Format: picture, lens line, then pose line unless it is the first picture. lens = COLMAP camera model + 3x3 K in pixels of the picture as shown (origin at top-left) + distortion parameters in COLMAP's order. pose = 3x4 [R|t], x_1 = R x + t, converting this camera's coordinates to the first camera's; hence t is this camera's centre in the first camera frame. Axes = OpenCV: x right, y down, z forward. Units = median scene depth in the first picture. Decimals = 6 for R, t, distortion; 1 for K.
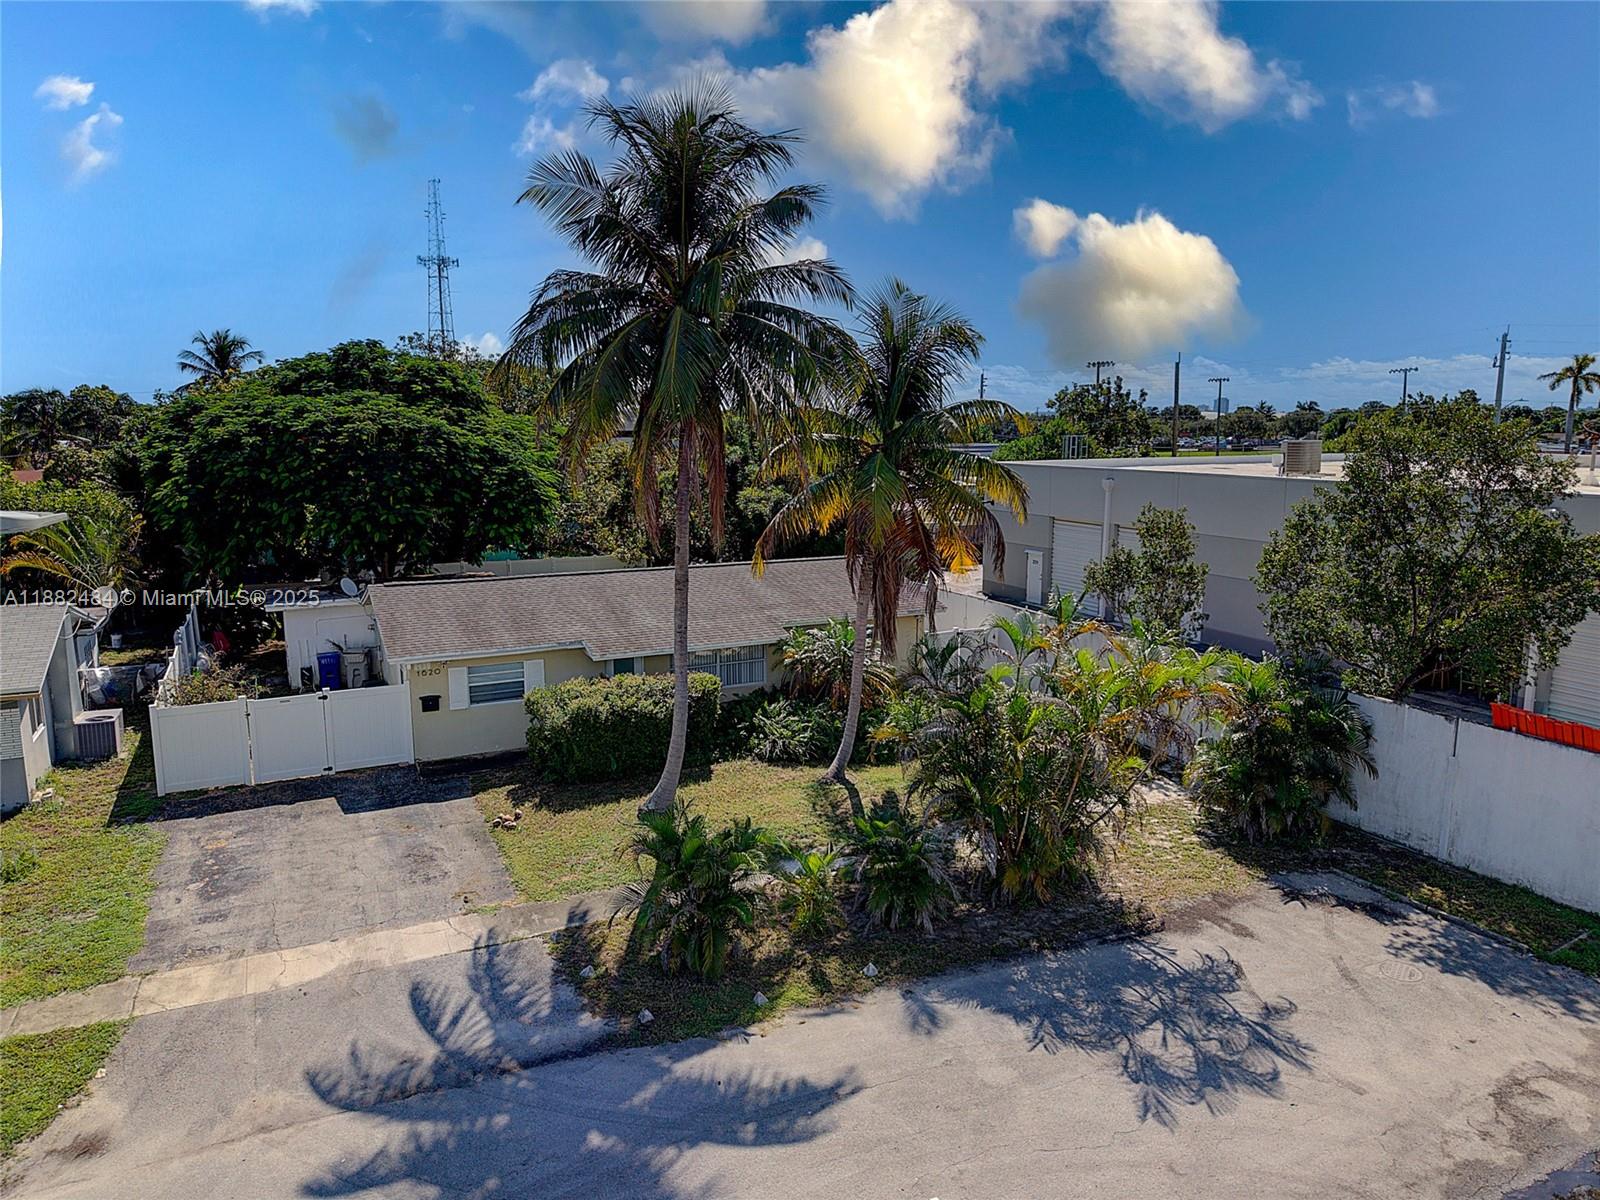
lens RADIAL K [[1070.3, 0, 802.7], [0, 1070.3, 599.3], [0, 0, 1]] dist [0.025739, -0.024967]
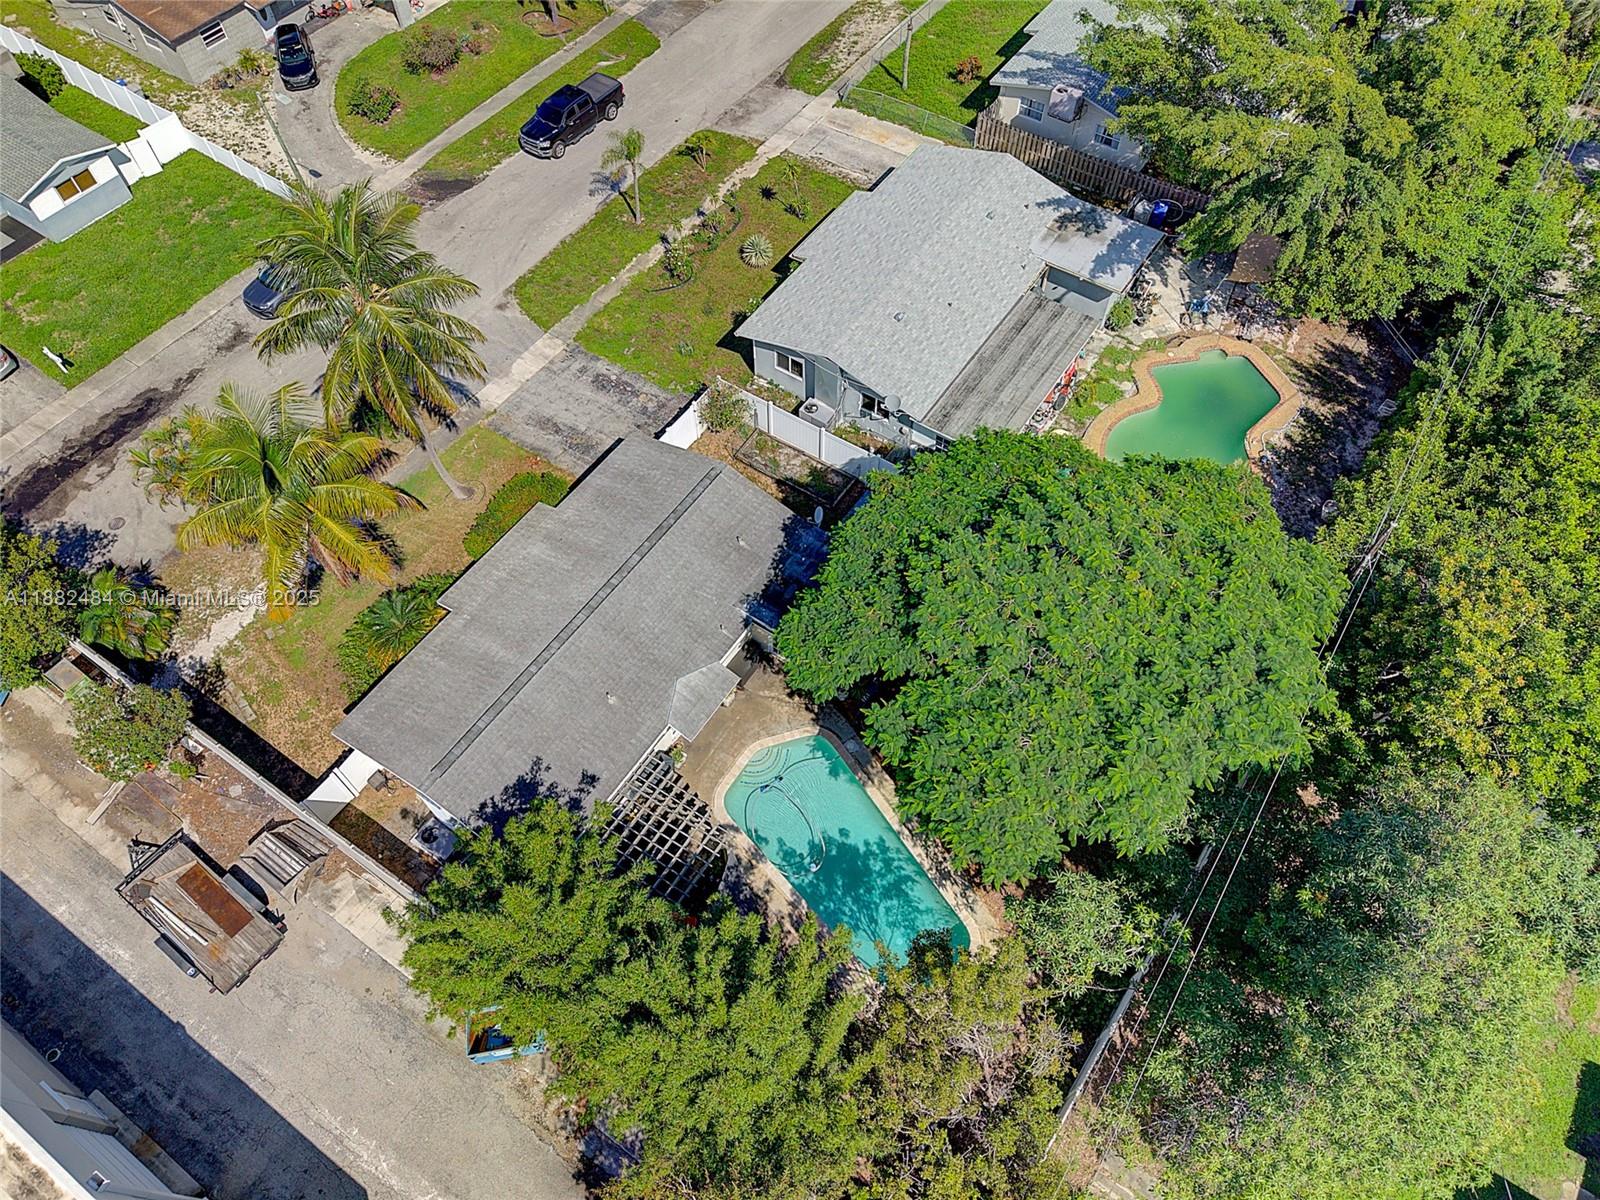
lens RADIAL K [[1089.8, 0, 798.6], [0, 1089.8, 595.1], [0, 0, 1]] dist [0.056612, -0.071800]
pose [[-0.862700, 0.422449, -0.278002, -0.028252], [-0.083378, 0.423381, 0.902107, -1.553127], [0.498795, 0.801427, -0.330028, 2.104825]]
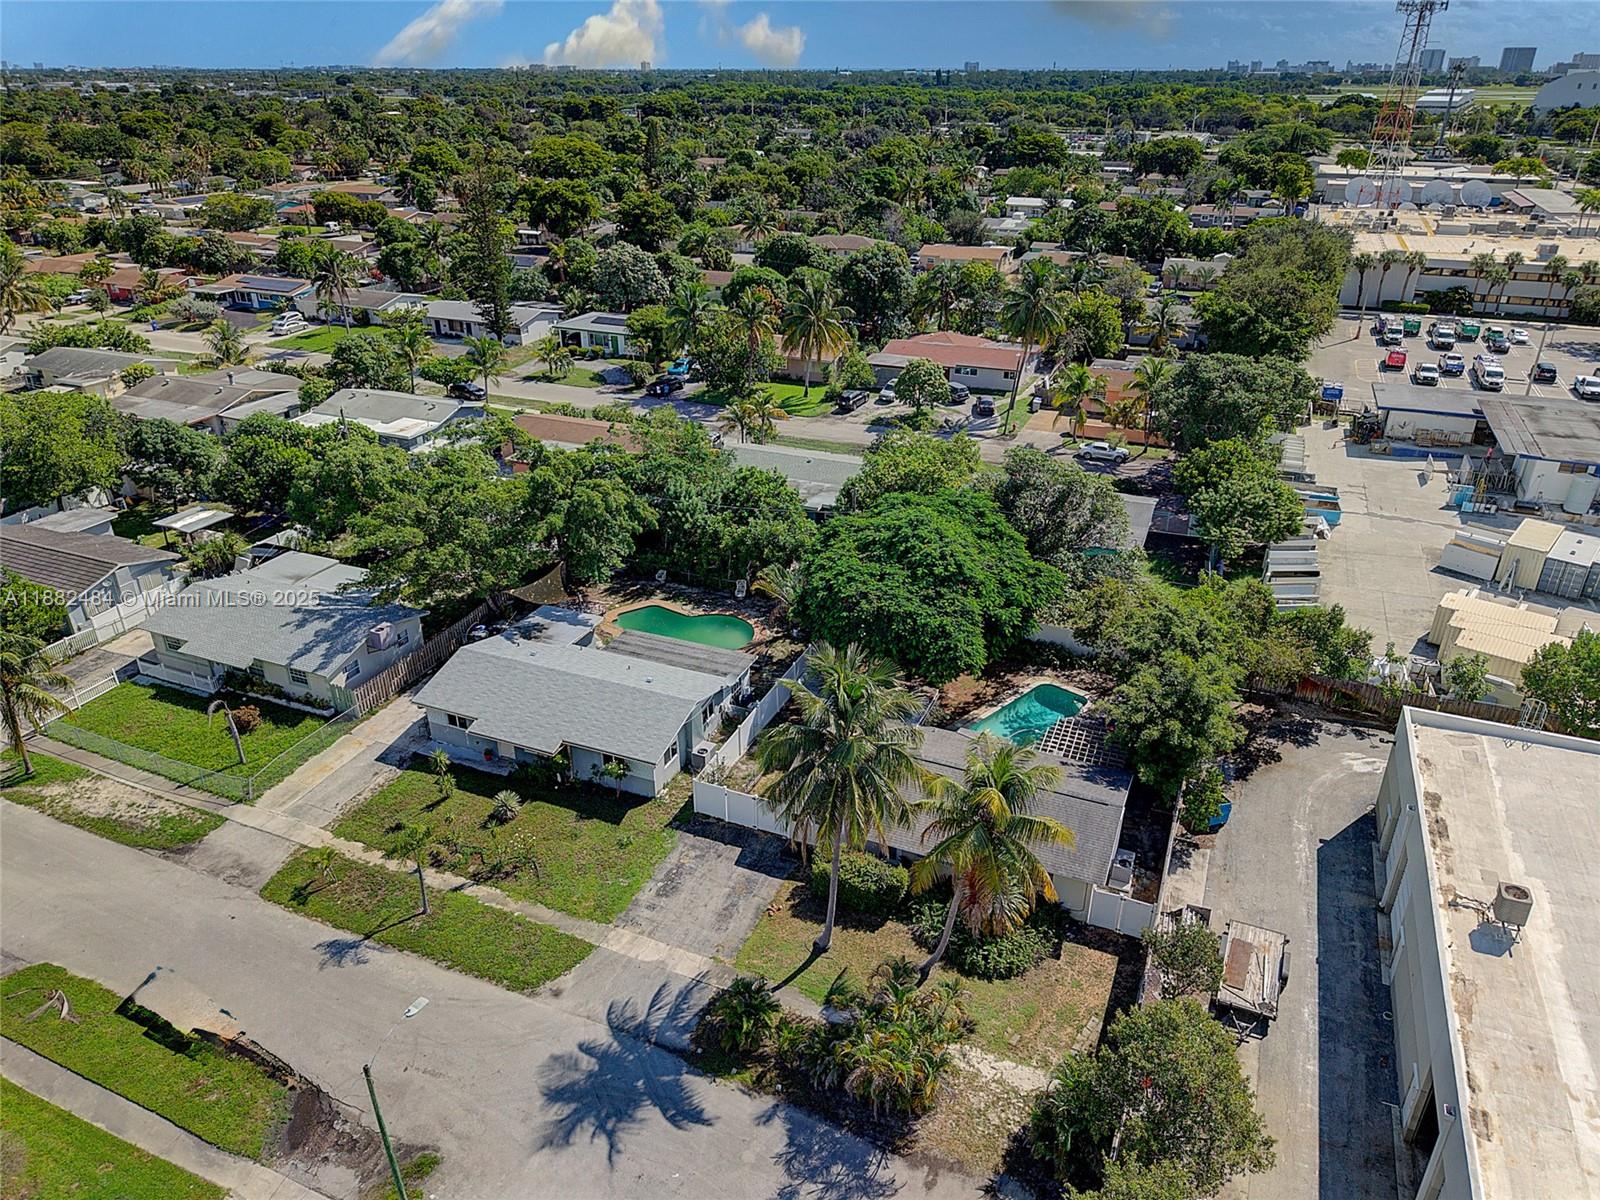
lens RADIAL K [[1087.5, 0, 803.6], [0, 1087.5, 571.7], [0, 0, 1]] dist [0.029504, -0.034533]
pose [[0.654955, 0.321445, -0.683890, 1.055253], [-0.124930, 0.938621, 0.321531, -1.153360], [0.745269, -0.125151, 0.654913, -0.316968]]
